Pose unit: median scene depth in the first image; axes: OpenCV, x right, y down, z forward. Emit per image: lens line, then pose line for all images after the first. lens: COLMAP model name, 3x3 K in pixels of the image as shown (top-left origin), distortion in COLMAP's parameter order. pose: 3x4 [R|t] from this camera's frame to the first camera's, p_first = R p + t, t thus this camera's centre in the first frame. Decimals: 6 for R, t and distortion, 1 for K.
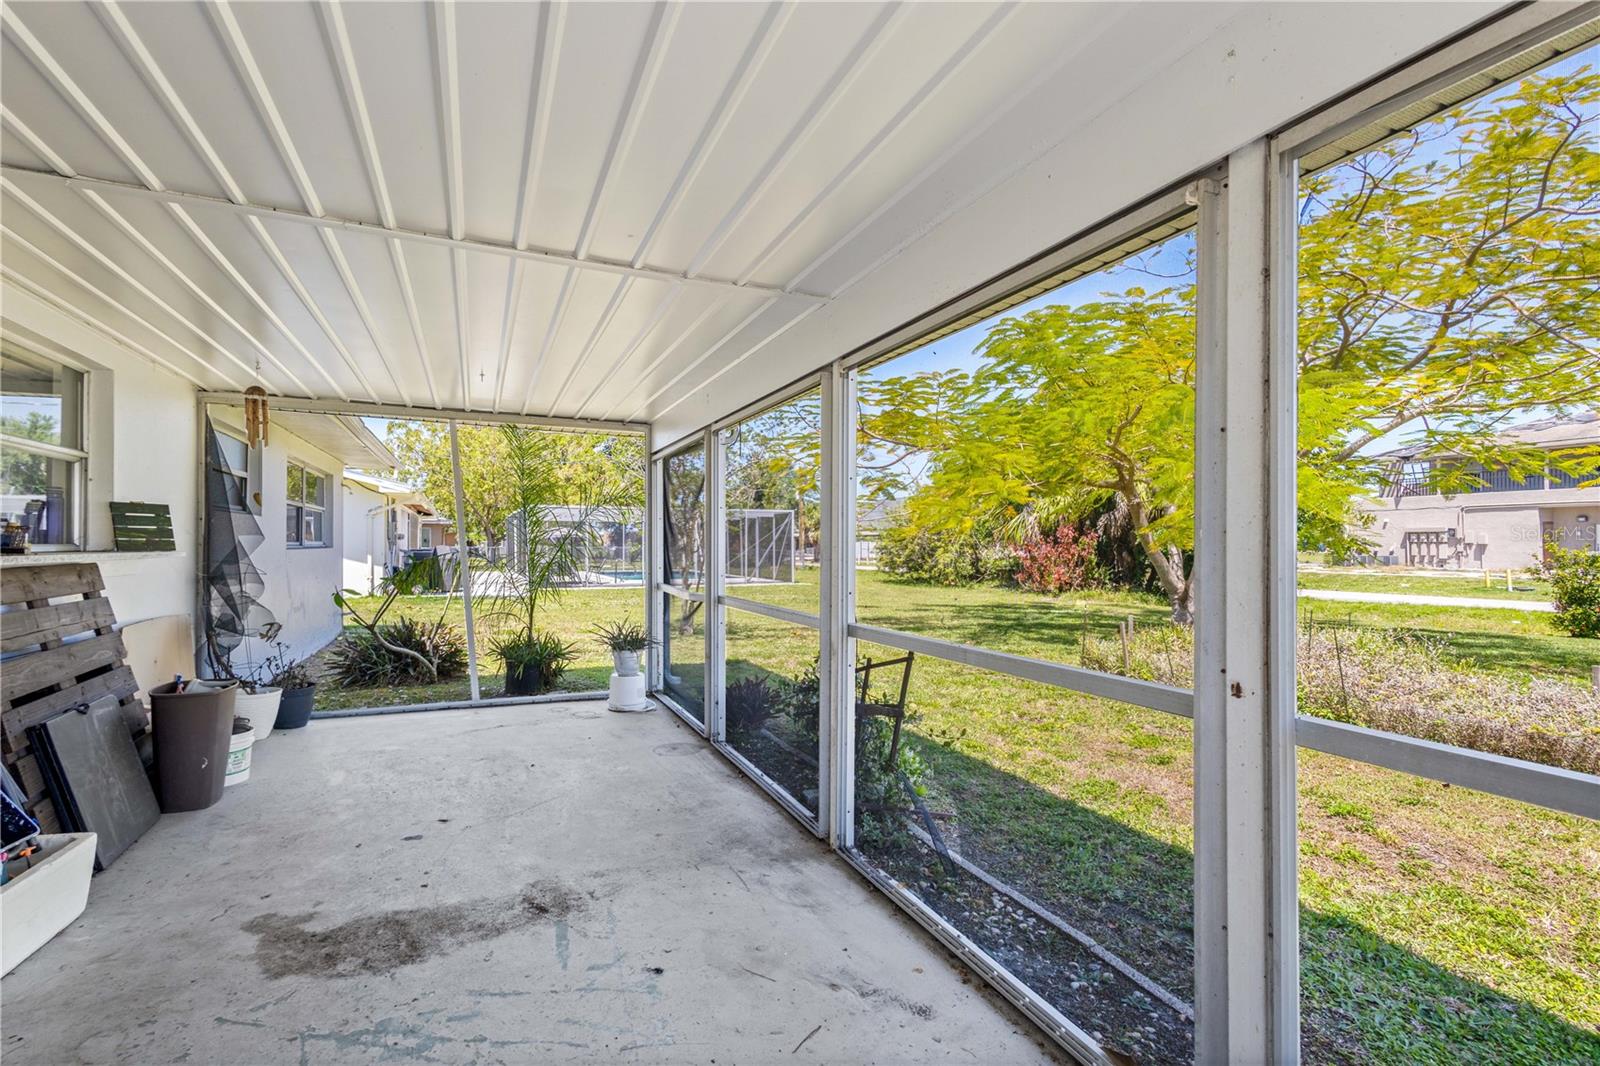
lens RADIAL K [[746.8, 0, 791.0], [0, 746.8, 535.8], [0, 0, 1]] dist [0.000145, -0.000159]
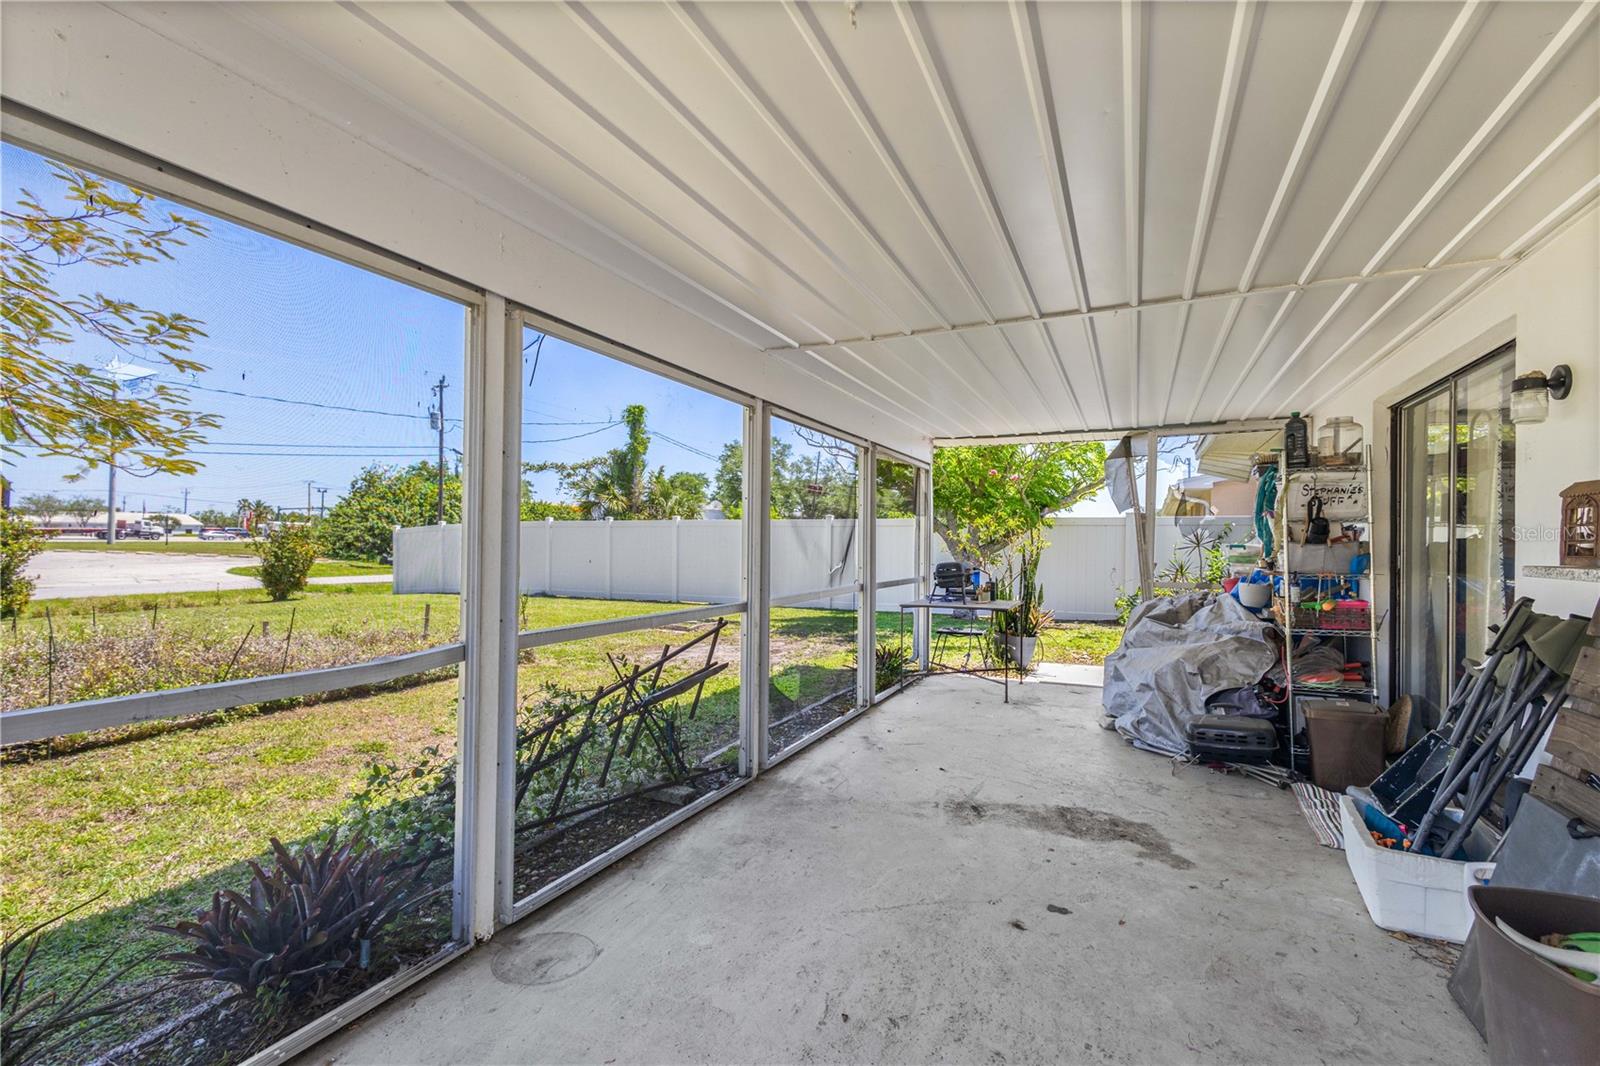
lens RADIAL K [[746.8, 0, 792.1], [0, 746.8, 542.0], [0, 0, 1]] dist [0.000145, -0.000159]
pose [[-0.674303, -0.010004, 0.738387, -1.114248], [-0.020469, 0.999777, -0.005147, 0.016961], [-0.738171, -0.018585, -0.674358, 2.173765]]
